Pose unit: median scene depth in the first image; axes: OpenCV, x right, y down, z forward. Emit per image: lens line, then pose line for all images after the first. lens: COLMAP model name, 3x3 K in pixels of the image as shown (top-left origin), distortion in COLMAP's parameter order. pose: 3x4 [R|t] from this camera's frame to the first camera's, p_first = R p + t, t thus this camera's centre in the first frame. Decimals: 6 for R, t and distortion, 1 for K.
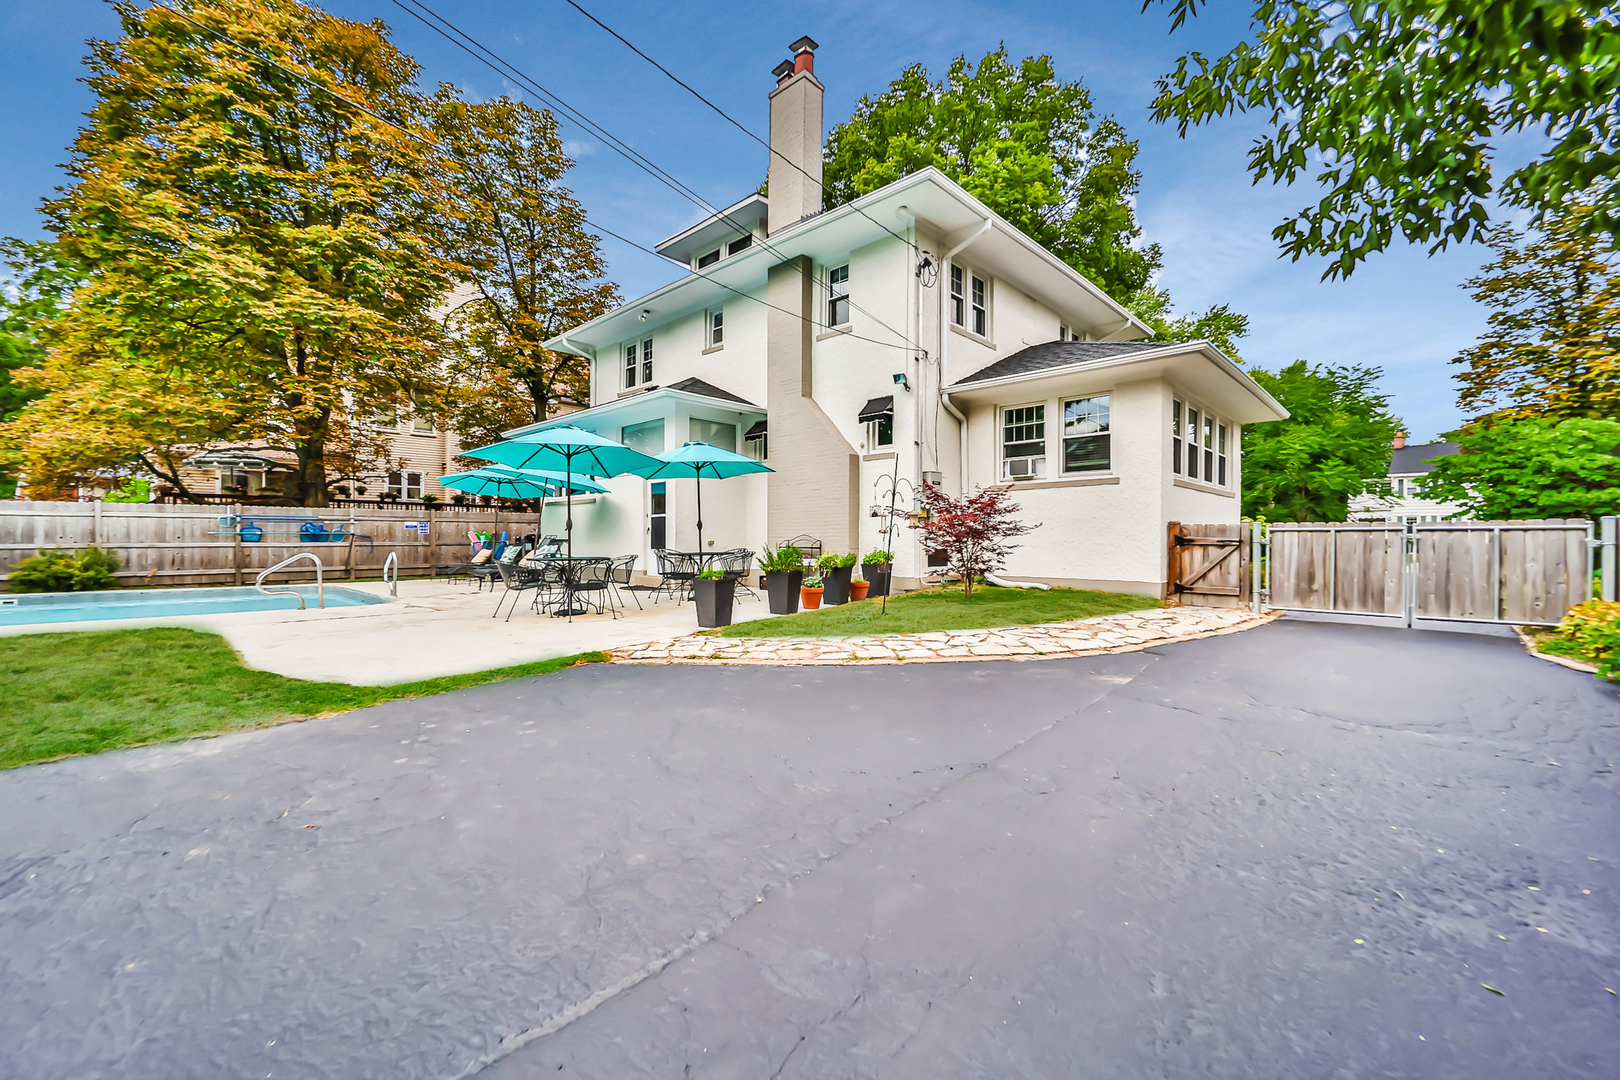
lens RADIAL K [[650.0, 0, 810.0], [0, 650.0, 540.0], [0, 0, 1]] dist [-0.006632, -0.005202]
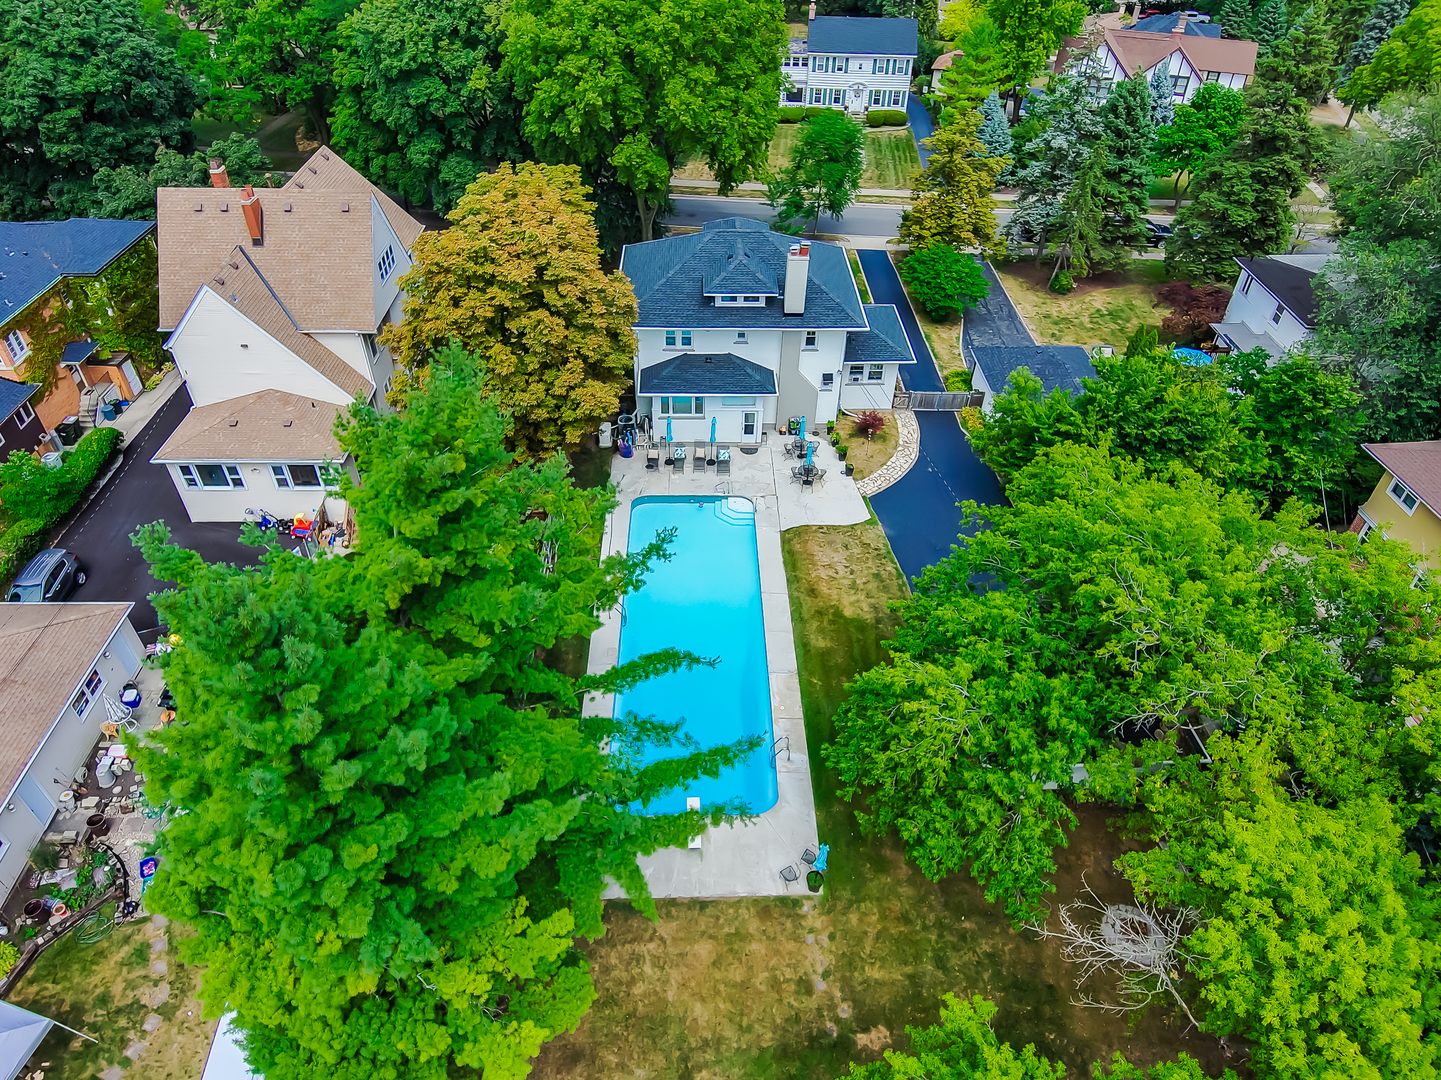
lens RADIAL K [[897.1, 0, 712.9], [0, 897.1, 541.7], [0, 0, 1]] dist [0.054317, -0.000436]
pose [[0.713321, -0.448613, 0.538442, -2.851171], [-0.010588, 0.761297, 0.648316, -2.306763], [-0.700758, -0.468158, 0.538300, -1.234526]]
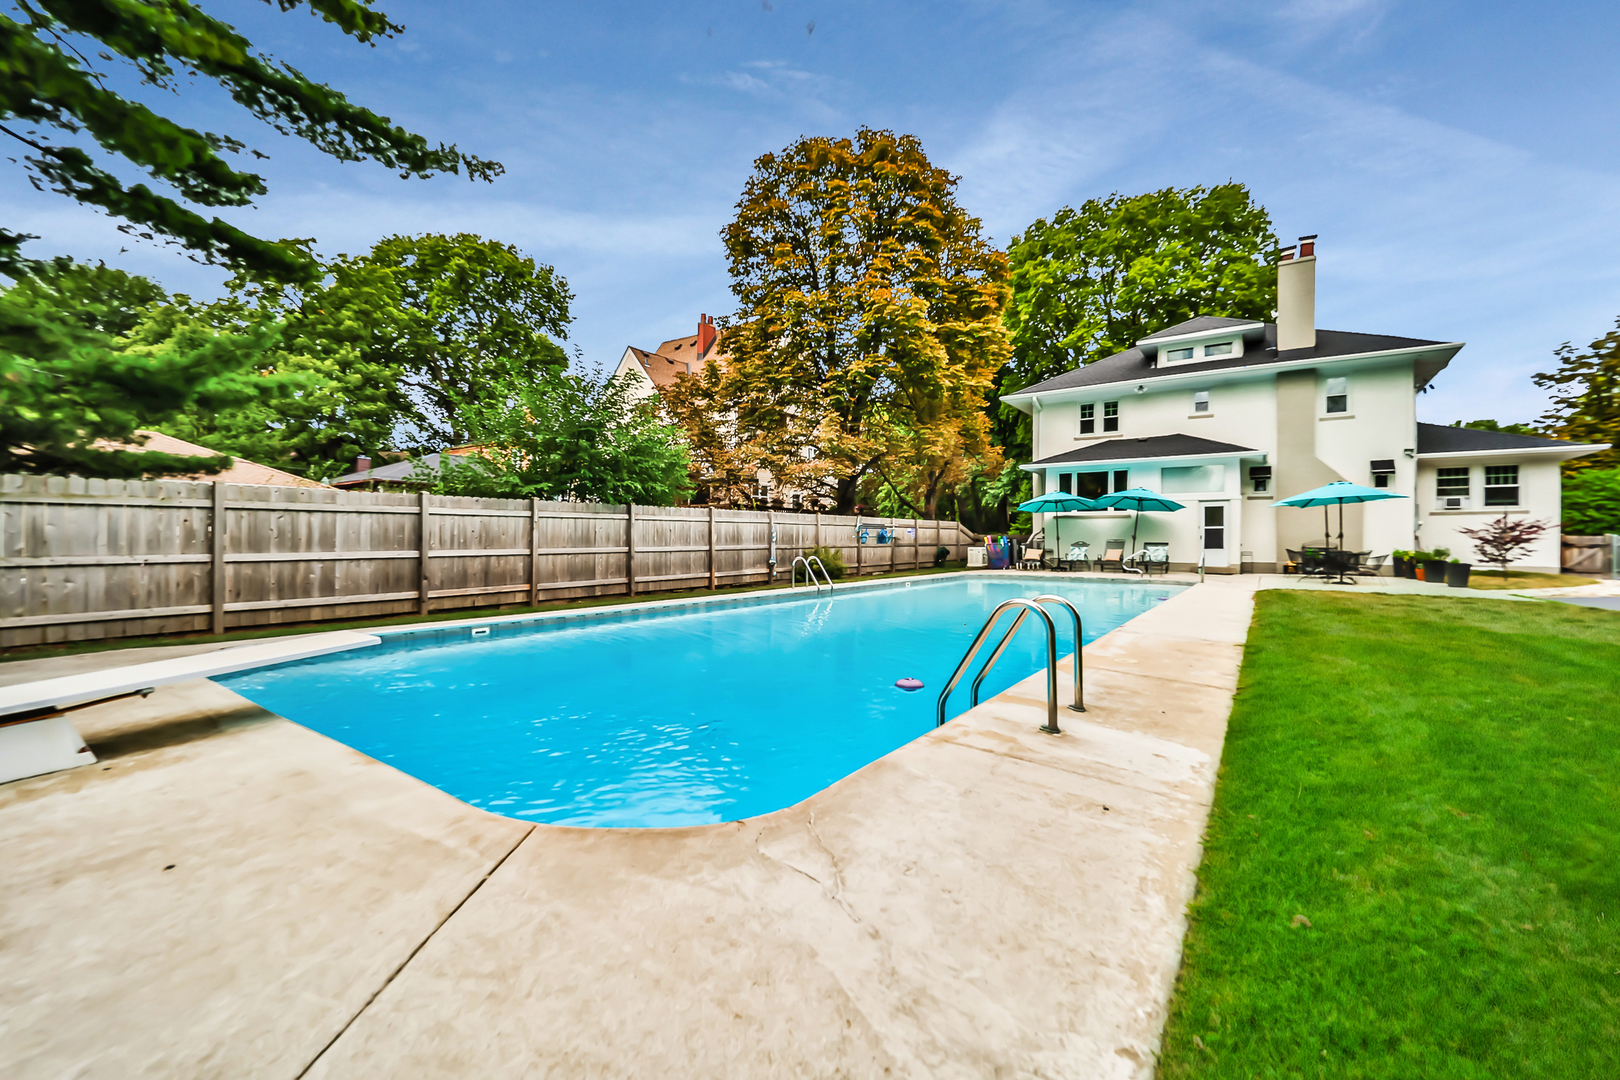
lens RADIAL K [[663.4, 0, 810.7], [0, 663.4, 541.3], [0, 0, 1]] dist [-0.009317, -0.003362]
pose [[0.988828, 0.005716, 0.148951, -1.593708], [-0.004137, 0.999932, -0.010913, 0.018014], [-0.149003, 0.010175, 0.988784, -0.459994]]
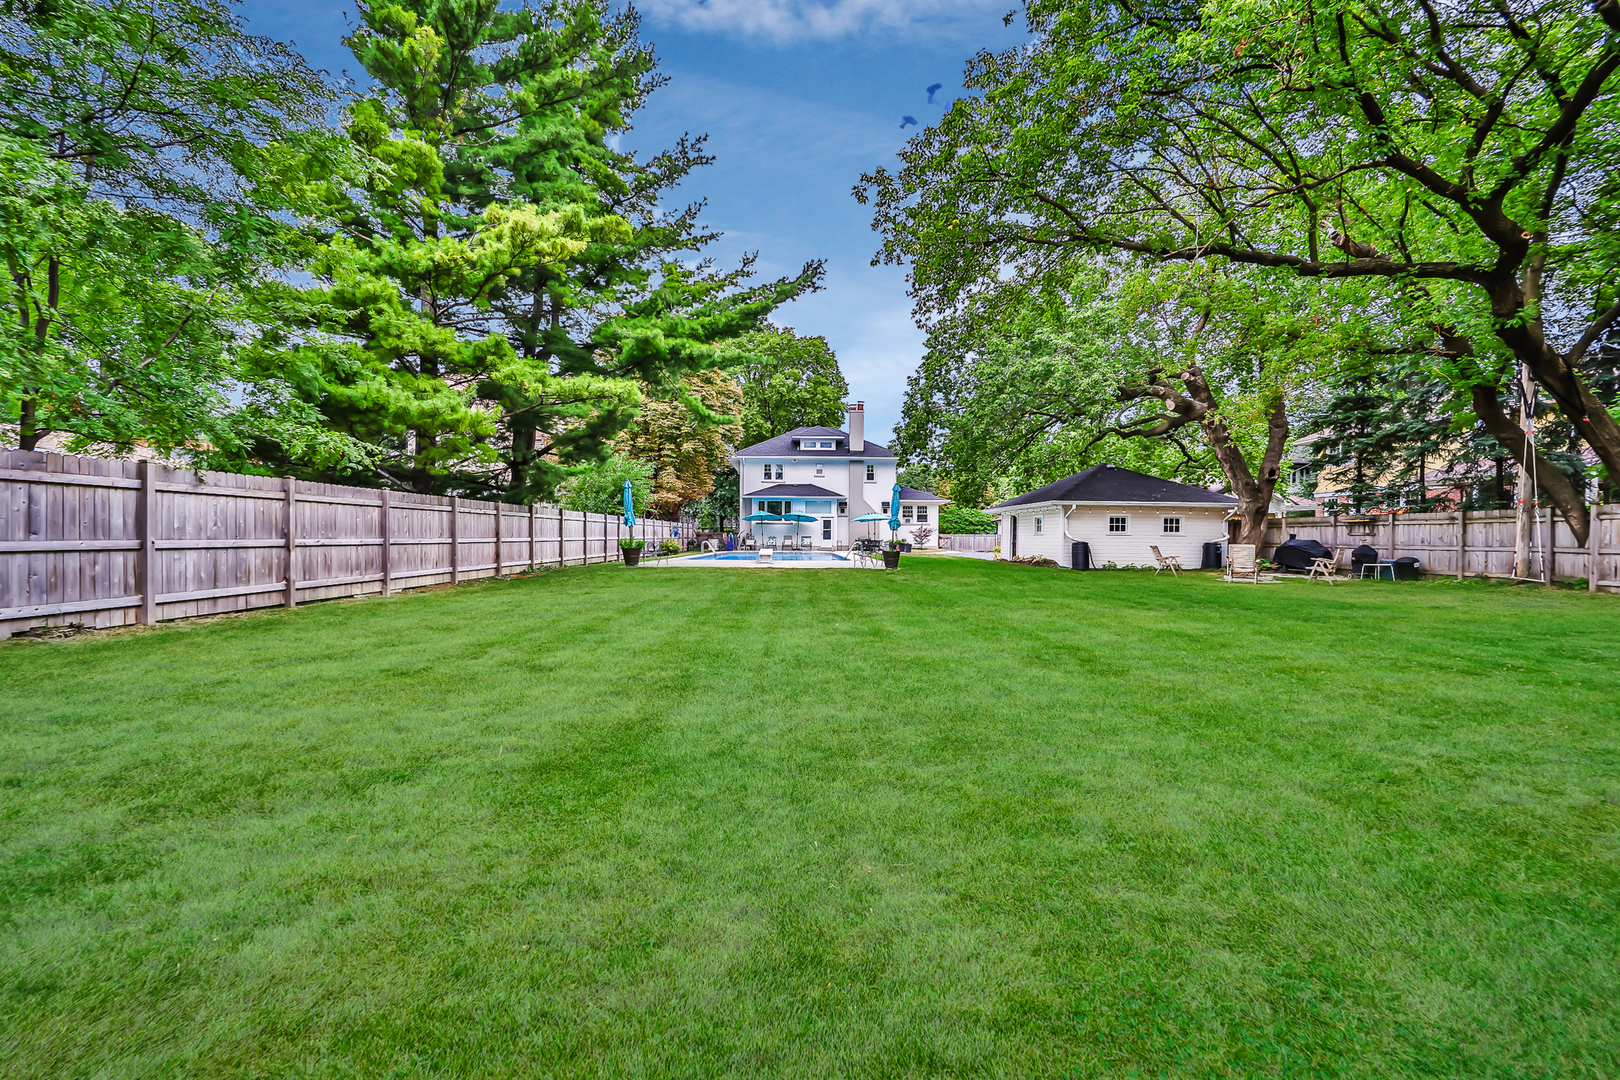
lens RADIAL K [[663.4, 0, 810.7], [0, 663.4, 541.3], [0, 0, 1]] dist [-0.009317, -0.003362]
pose [[0.712970, -0.000292, 0.701195, -3.072441], [-0.002700, 0.999991, 0.003162, 0.013794], [-0.701190, -0.004147, 0.712963, -1.592567]]
